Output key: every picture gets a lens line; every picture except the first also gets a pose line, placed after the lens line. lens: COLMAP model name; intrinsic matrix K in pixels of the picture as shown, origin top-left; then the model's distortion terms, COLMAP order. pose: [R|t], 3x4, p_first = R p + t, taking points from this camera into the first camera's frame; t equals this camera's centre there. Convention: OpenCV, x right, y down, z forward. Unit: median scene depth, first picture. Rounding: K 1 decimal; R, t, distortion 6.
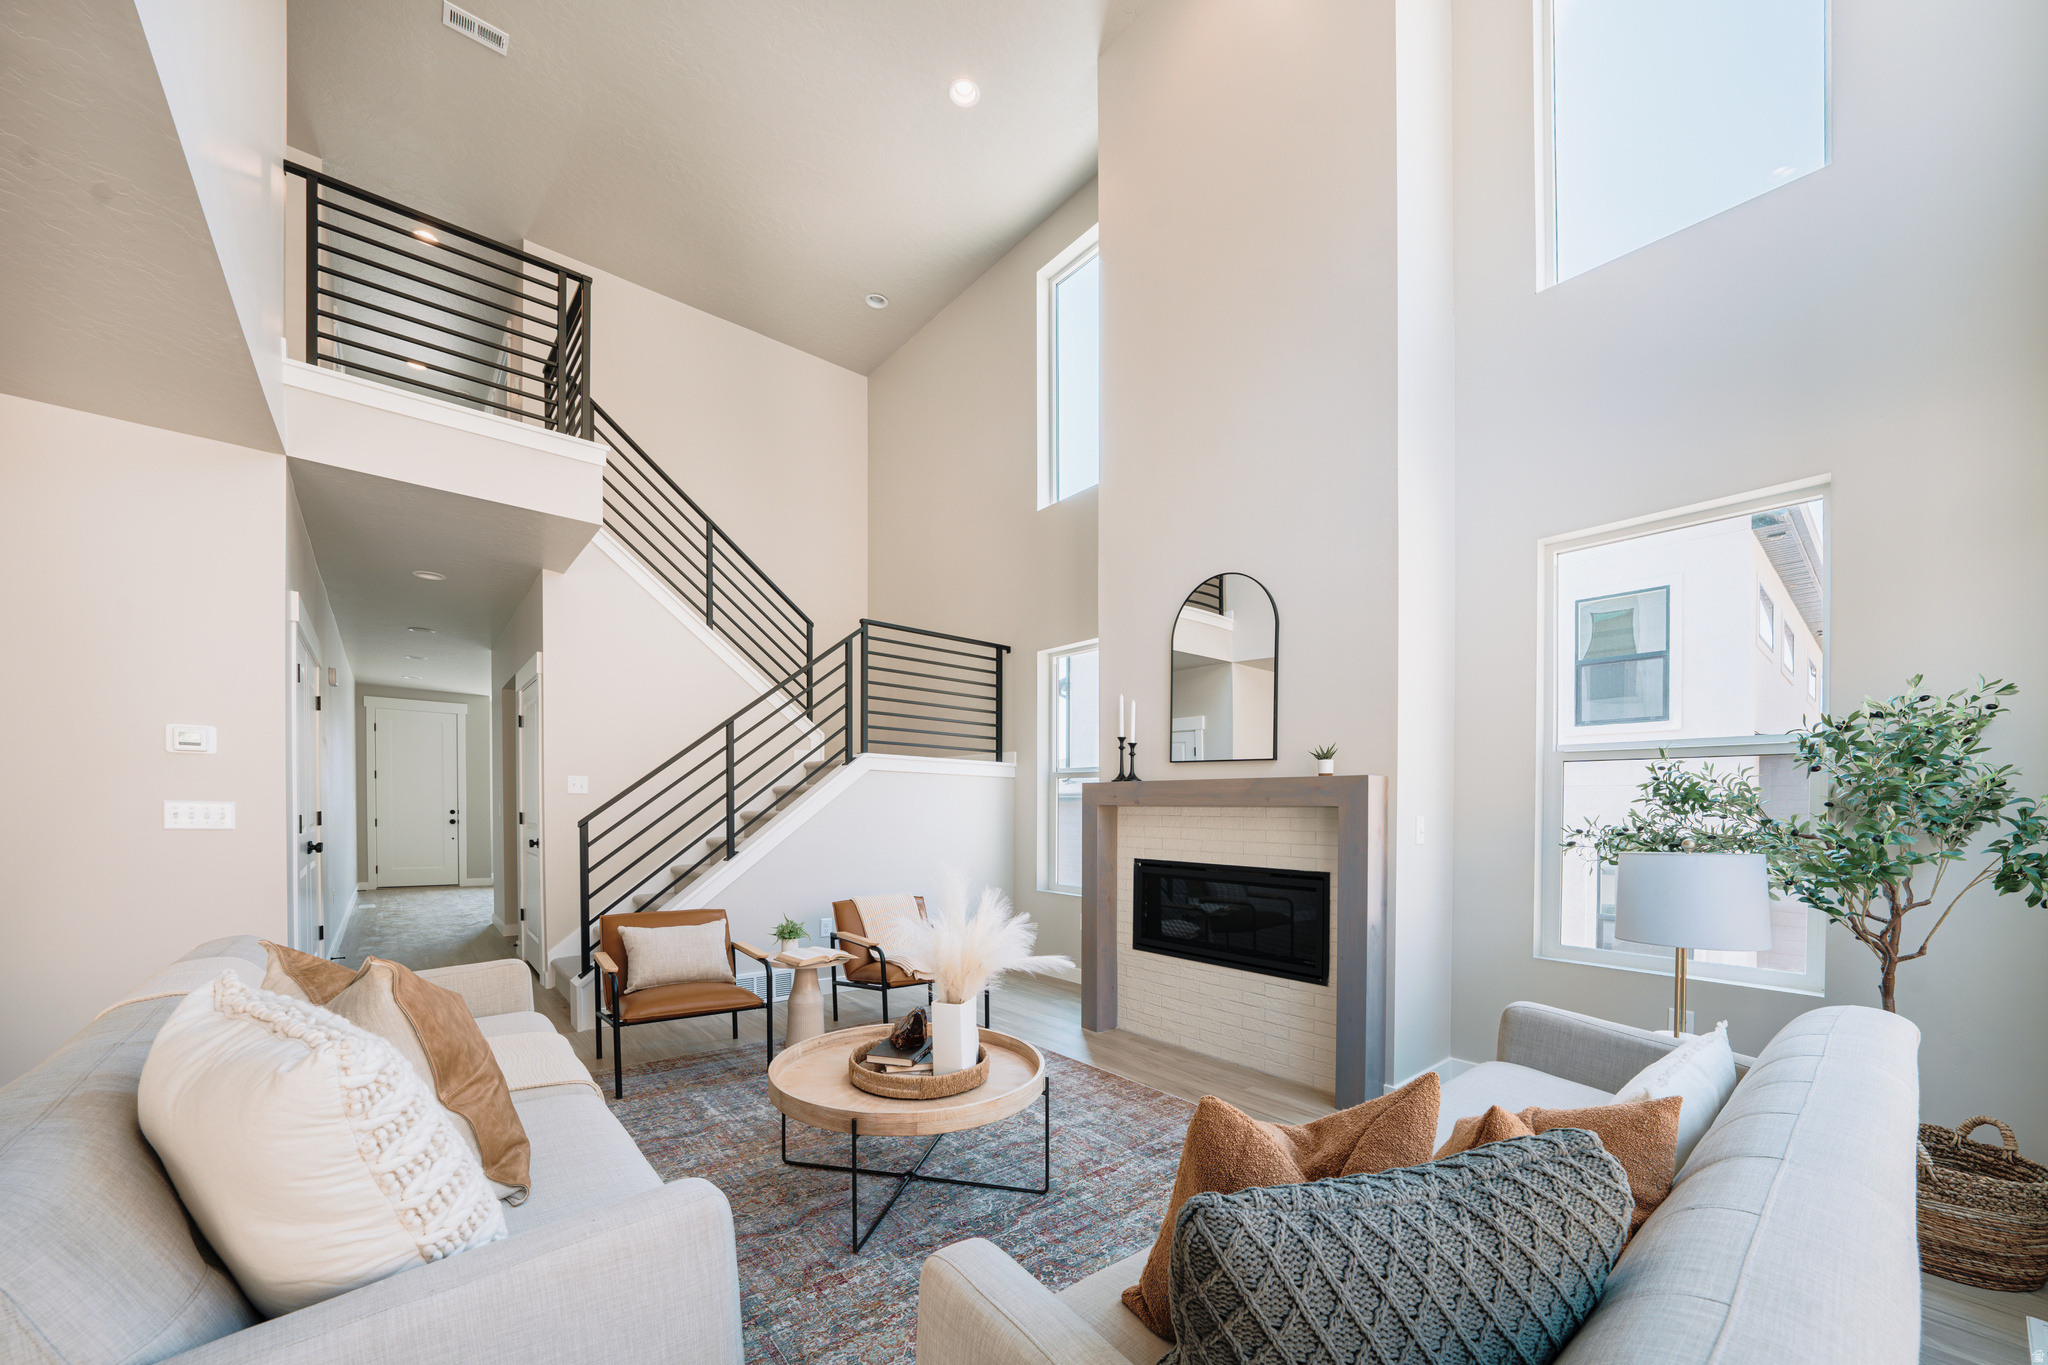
lens RADIAL K [[748.1, 0, 1034.5], [0, 748.1, 827.3], [0, 0, 1]] dist [-0.023180, 0.003897]
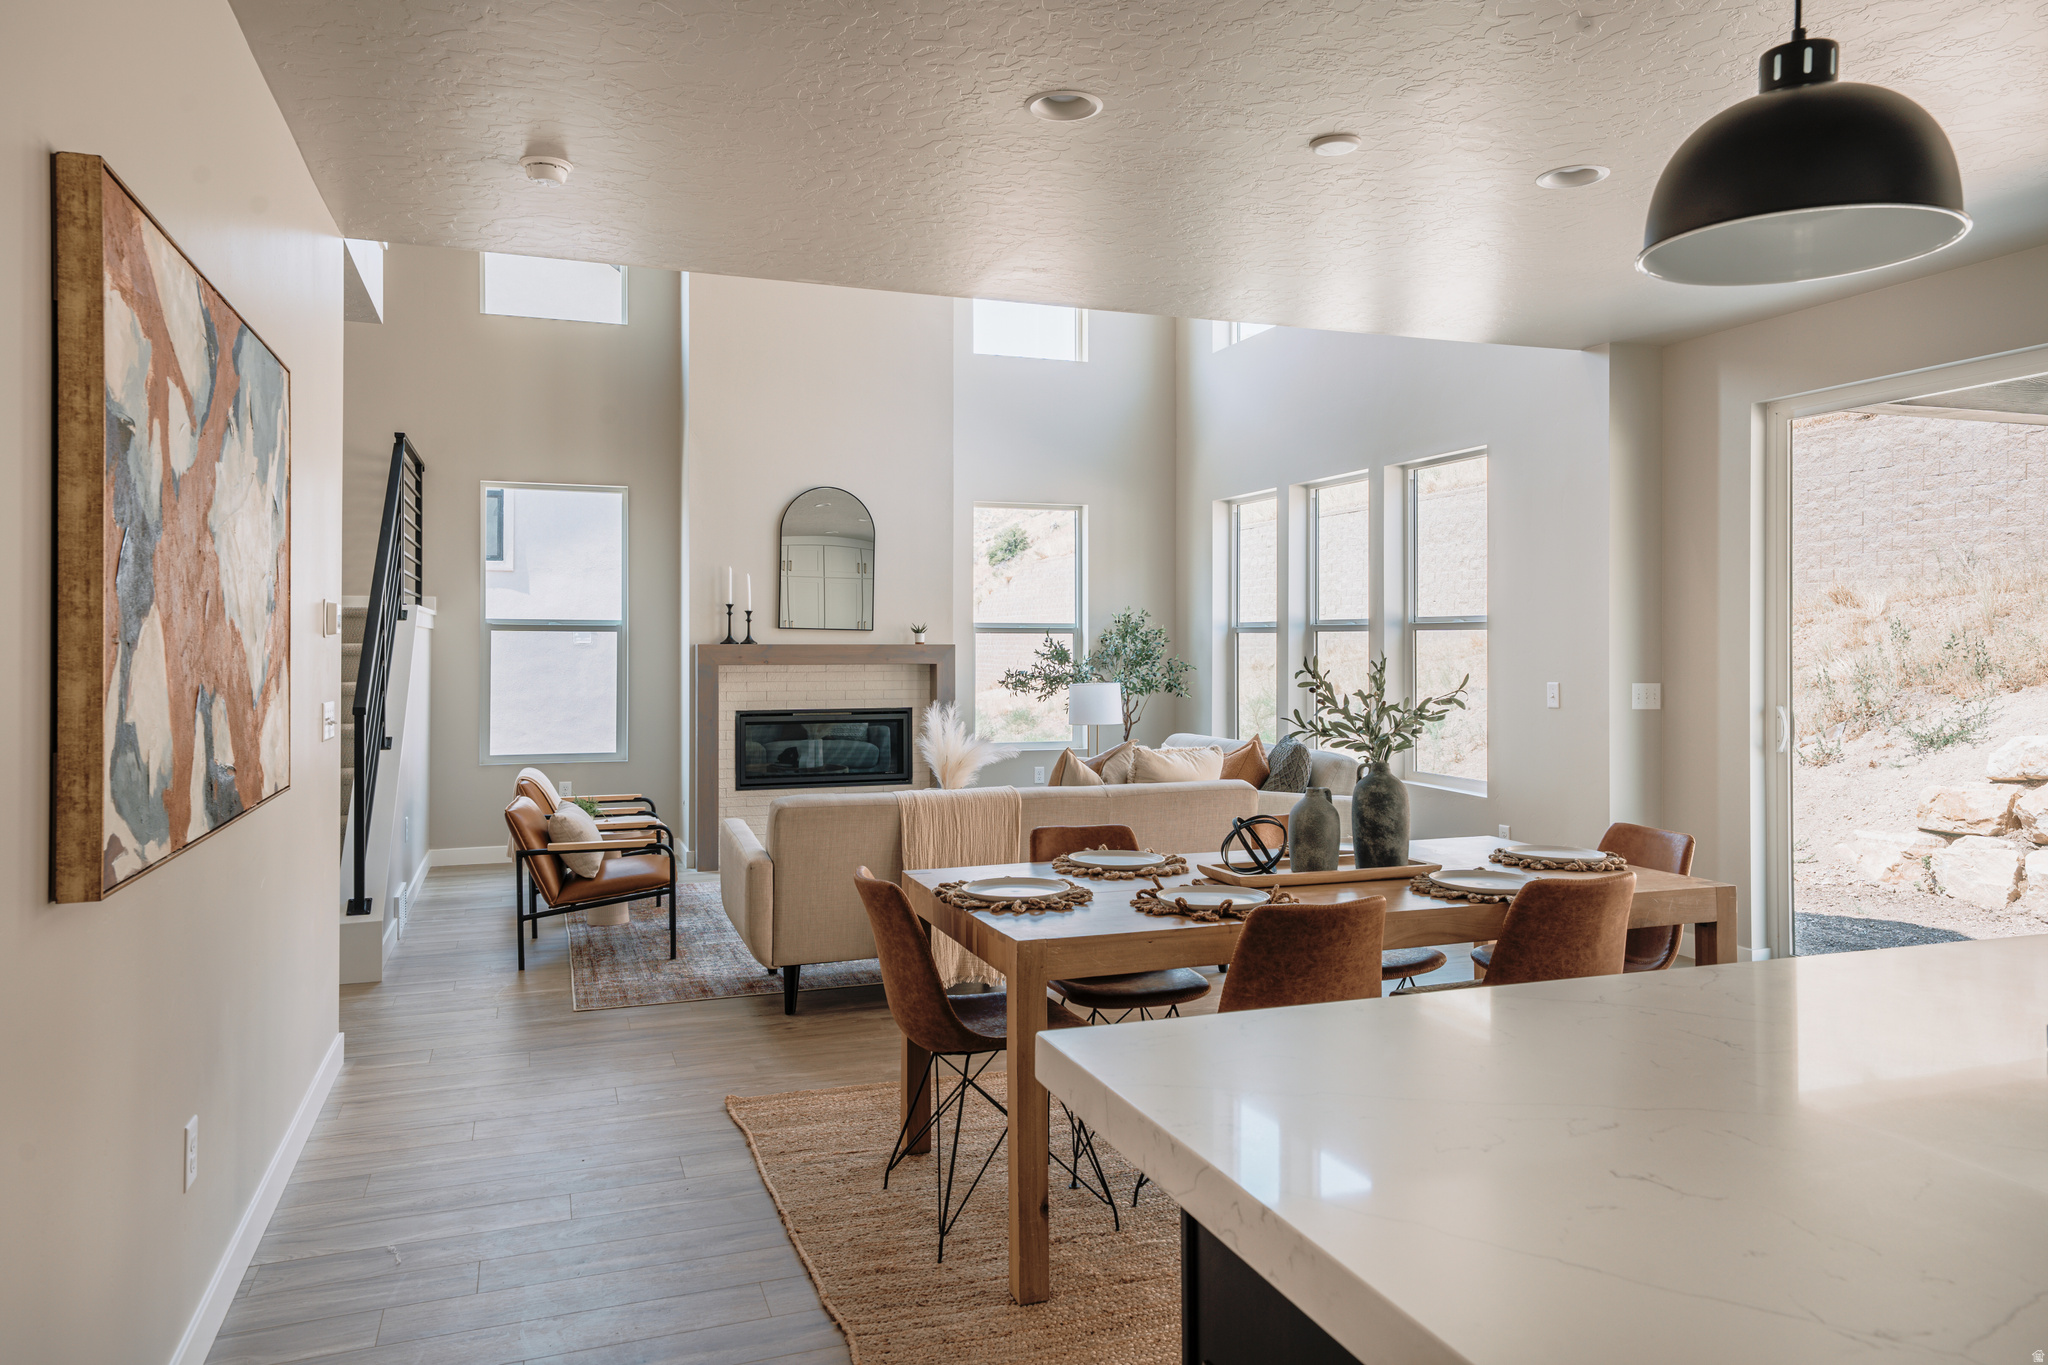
lens RADIAL K [[1359.8, 0, 1023.9], [0, 1359.8, 679.5], [0, 0, 1]] dist [0.031330, 0.001415]
pose [[0.351927, -0.035874, 0.935340, -1.720408], [0.025428, 0.999263, 0.028758, -0.056820], [-0.935682, 0.013663, 0.352579, -0.146468]]
